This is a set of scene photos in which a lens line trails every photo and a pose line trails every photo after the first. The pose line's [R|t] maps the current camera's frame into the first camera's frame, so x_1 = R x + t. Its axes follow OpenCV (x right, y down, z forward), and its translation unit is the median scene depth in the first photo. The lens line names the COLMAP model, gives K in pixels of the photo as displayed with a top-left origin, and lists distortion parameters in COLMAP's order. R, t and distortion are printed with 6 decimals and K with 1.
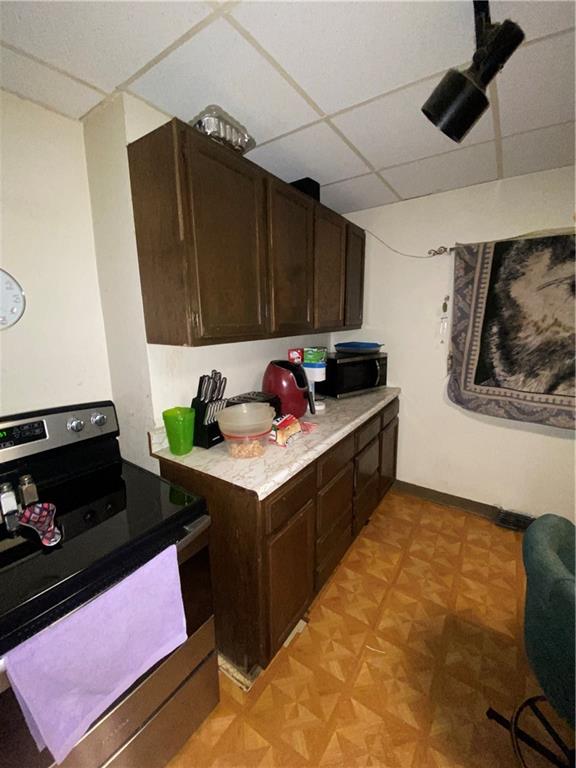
lens RADIAL K [[308.4, 0, 286.3], [0, 308.4, 379.4], [0, 0, 1]] dist [0.014659, -0.018683]
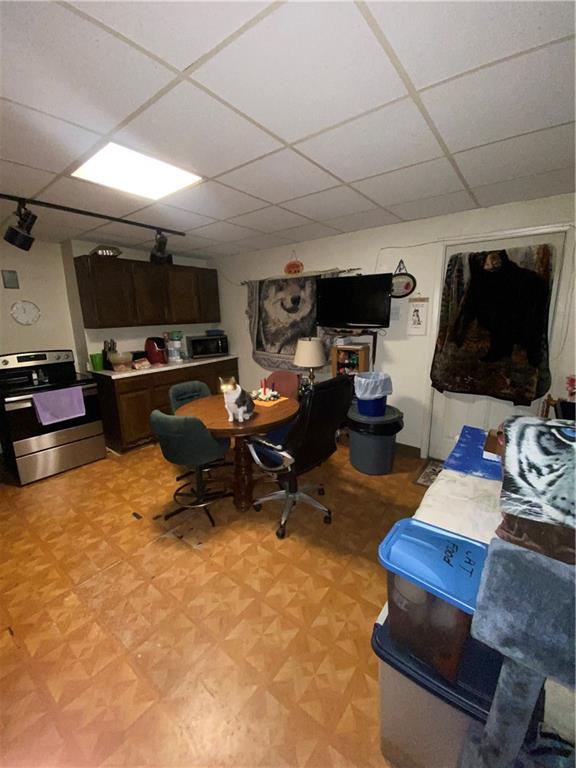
lens RADIAL K [[309.5, 0, 296.3], [0, 309.5, 383.2], [0, 0, 1]] dist [-0.002268, -0.014785]
pose [[0.999244, 0.008666, -0.037901, 1.041003], [-0.007310, 0.999333, 0.035773, 0.171815], [0.038186, -0.035469, 0.998641, -1.123152]]
